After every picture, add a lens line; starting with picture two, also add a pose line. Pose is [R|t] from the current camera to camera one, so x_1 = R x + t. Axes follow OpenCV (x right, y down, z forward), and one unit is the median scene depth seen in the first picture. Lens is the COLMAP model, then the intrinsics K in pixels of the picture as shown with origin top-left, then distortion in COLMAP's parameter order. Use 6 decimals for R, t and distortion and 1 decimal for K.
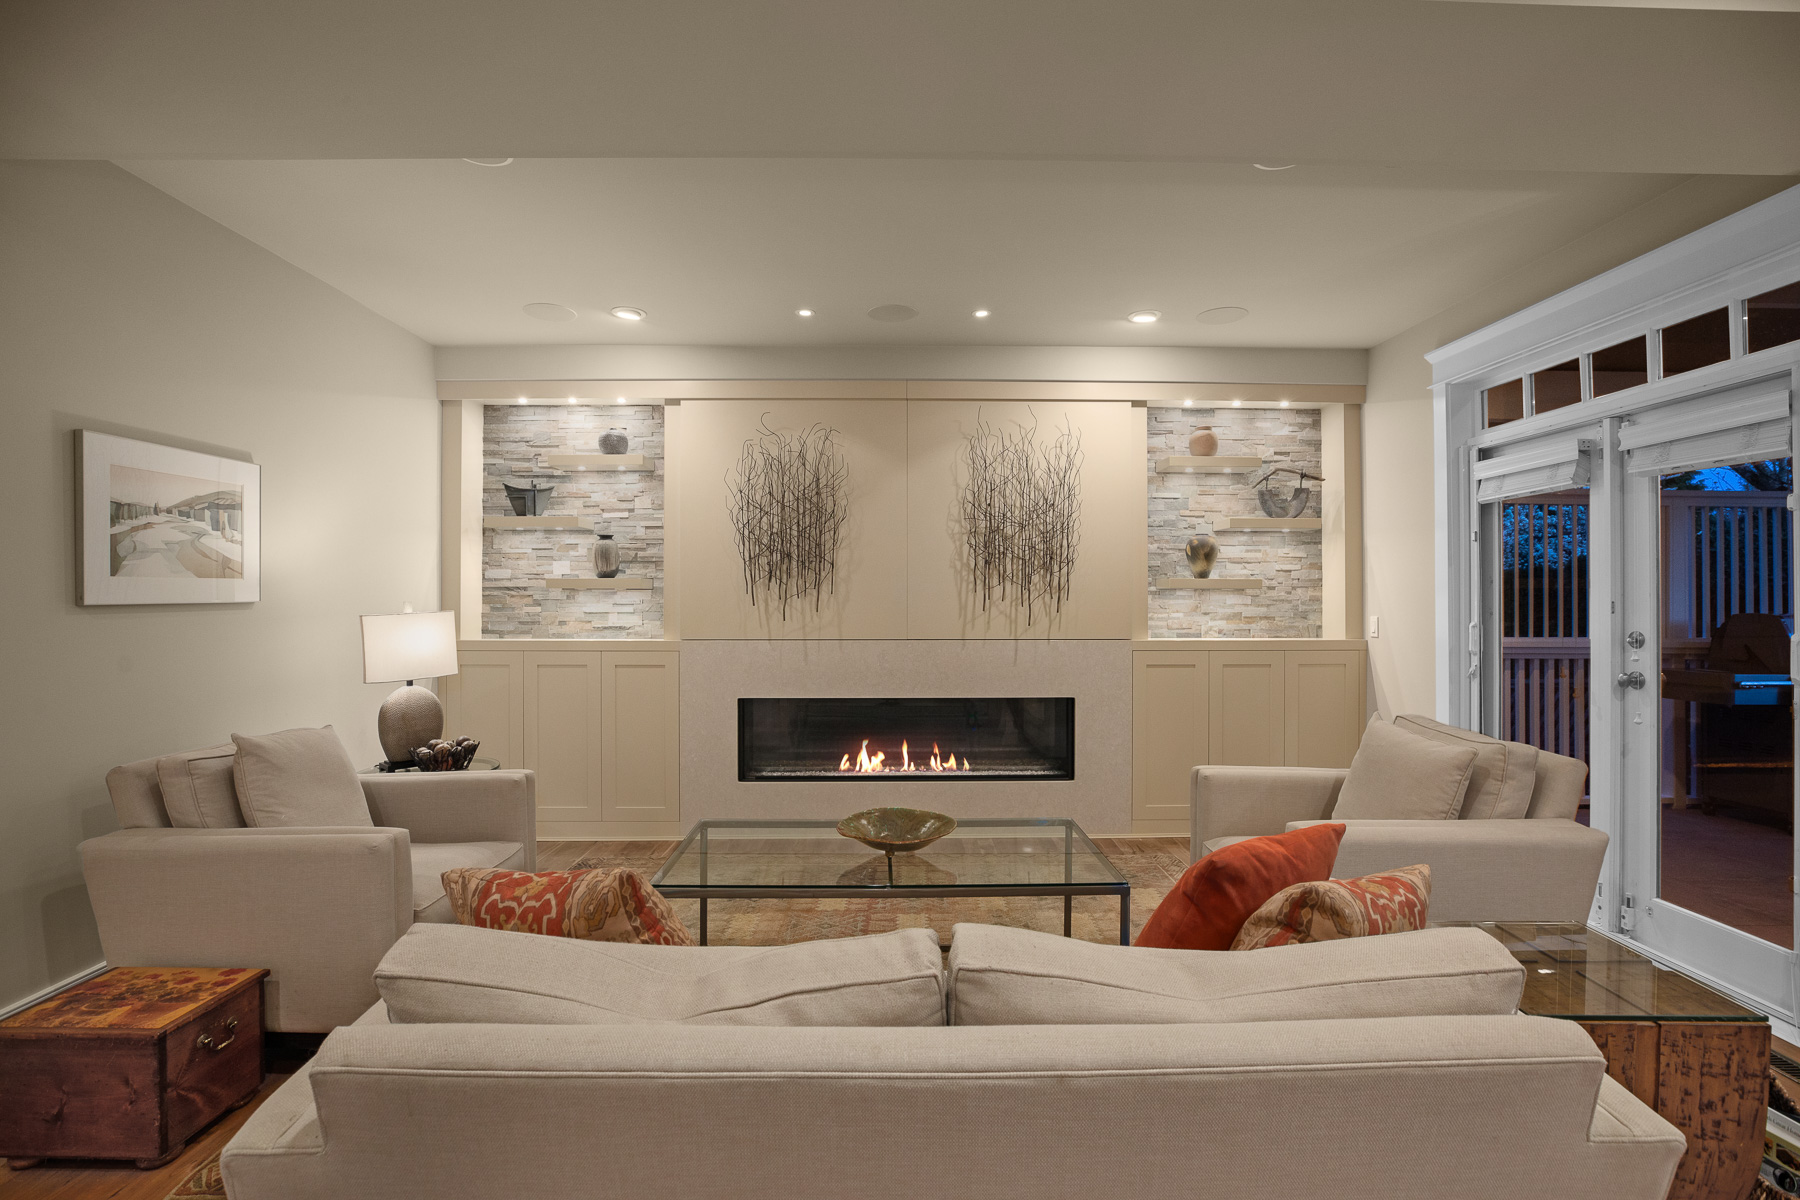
lens RADIAL K [[825.5, 0, 900.0], [0, 825.5, 600.0], [0, 0, 1]] dist [-0.024552, 0.000531]
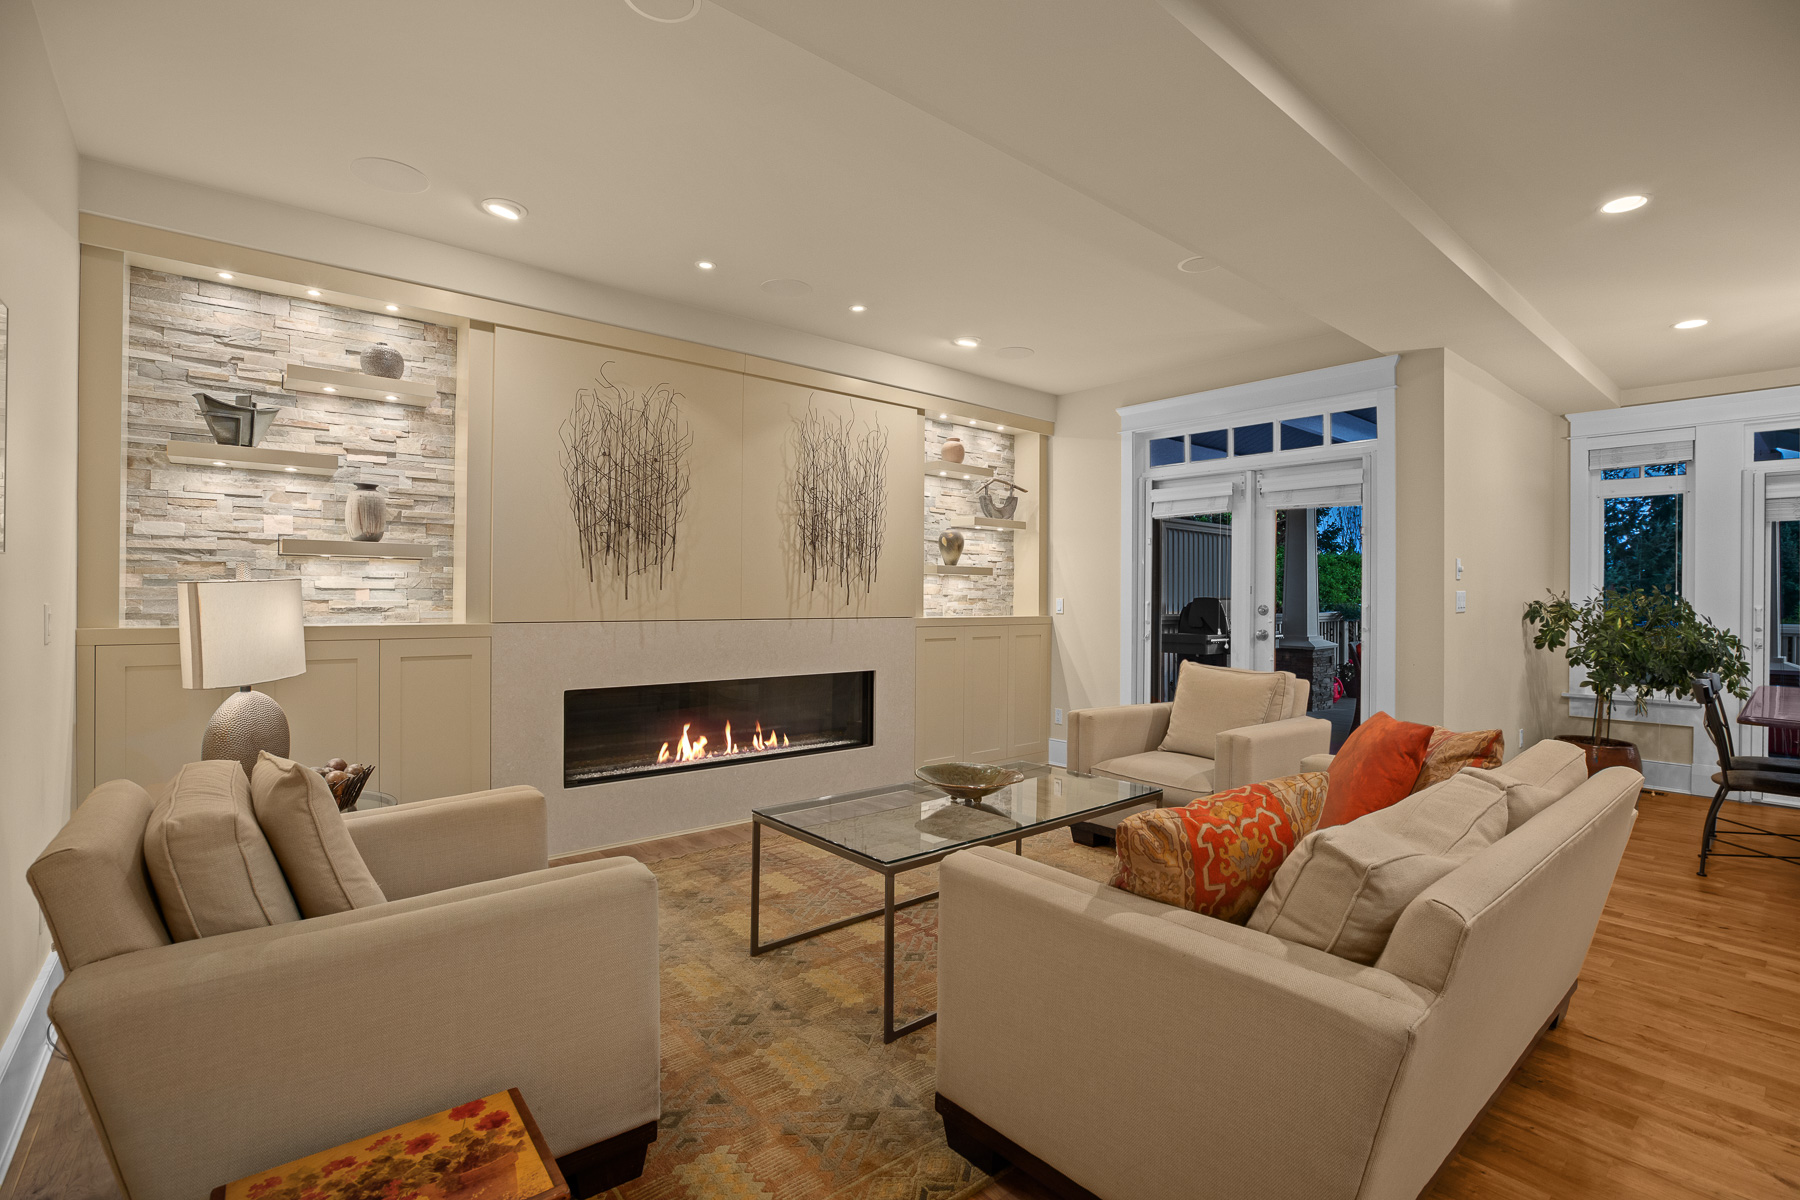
lens RADIAL K [[822.6, 0, 900.0], [0, 822.6, 600.0], [0, 0, 1]] dist [-0.017691, 0.000040]
pose [[0.776399, 0.002444, 0.630237, -0.453561], [-0.010841, 0.999896, 0.009477, 0.013695], [-0.630149, -0.014190, 0.776345, 0.120896]]
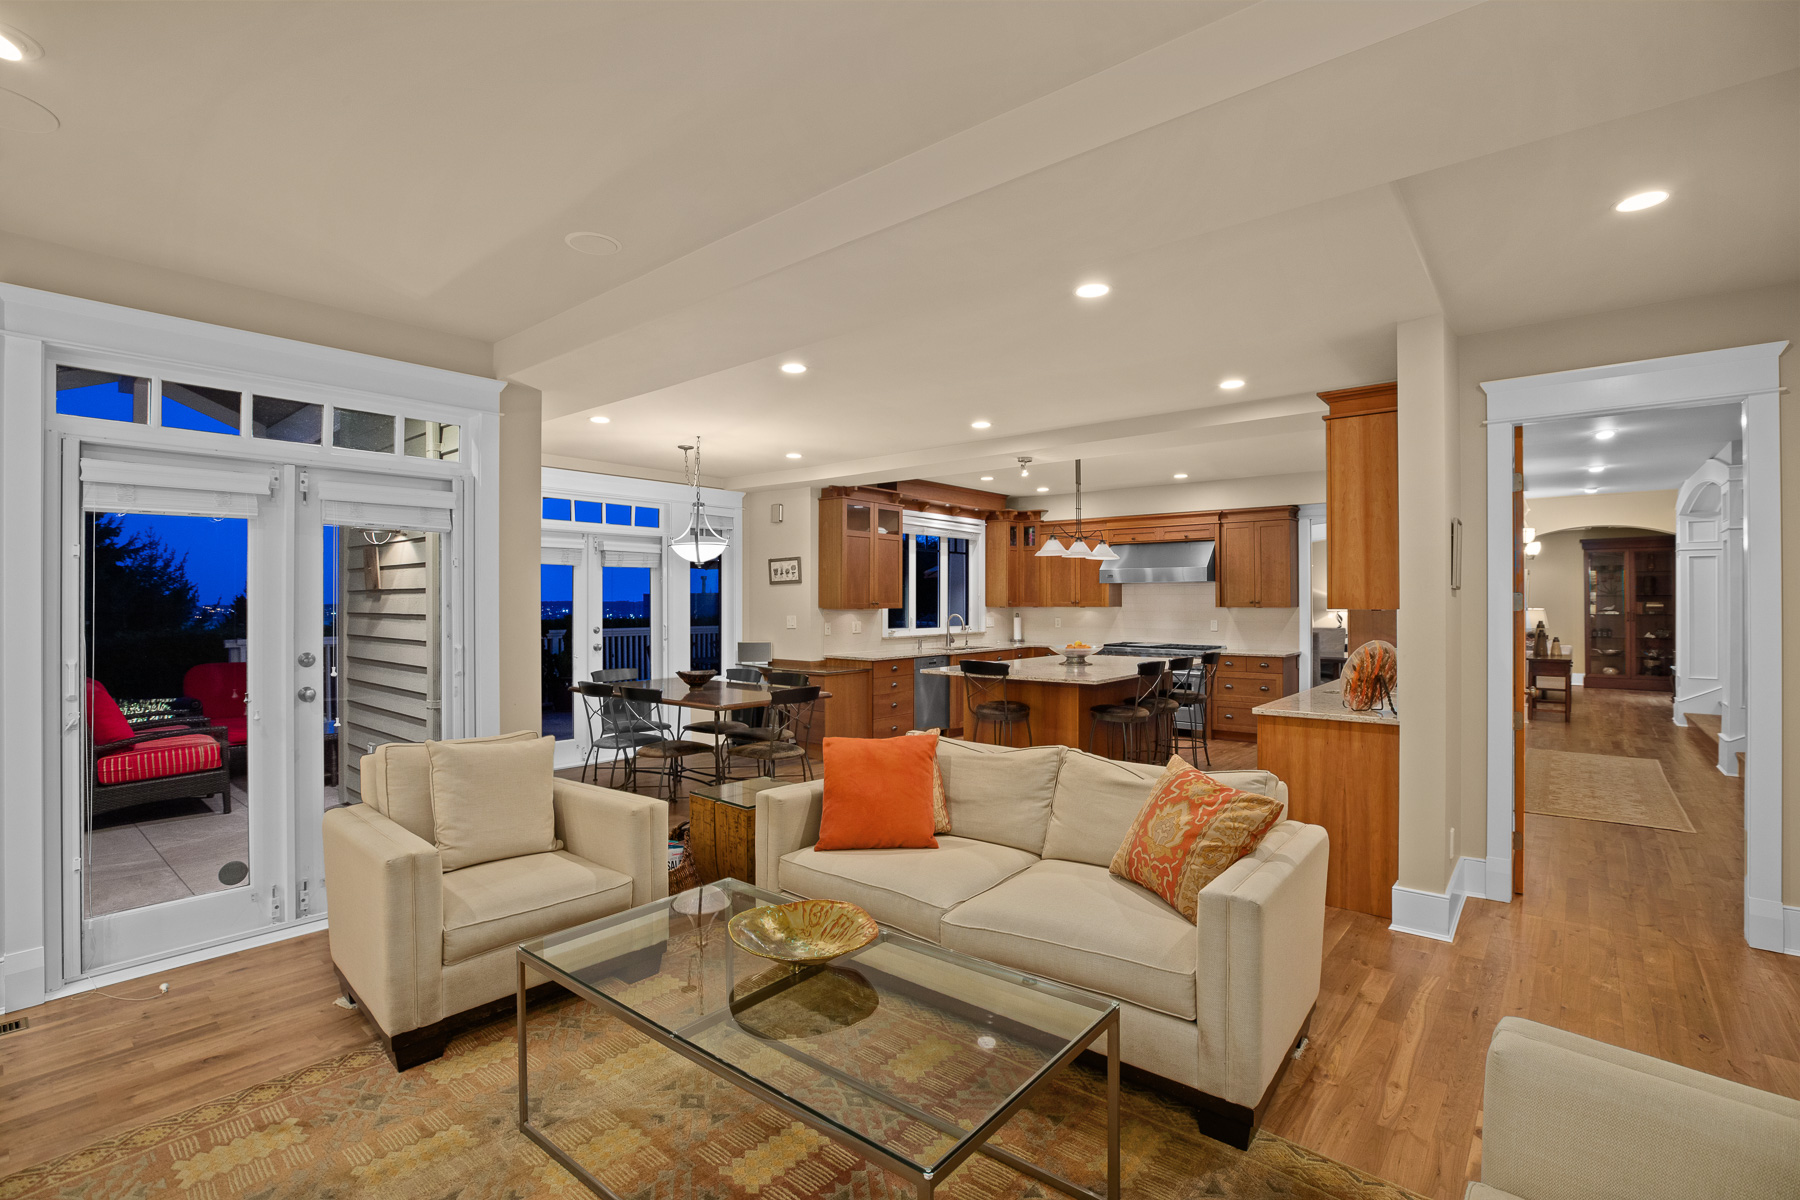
lens RADIAL K [[825.5, 0, 900.0], [0, 825.5, 600.0], [0, 0, 1]] dist [-0.024552, 0.000531]
pose [[-0.757773, -0.001213, 0.652518, -0.337694], [-0.001368, 0.999999, 0.000270, -0.025977], [-0.652517, -0.000689, -0.757774, 0.878886]]
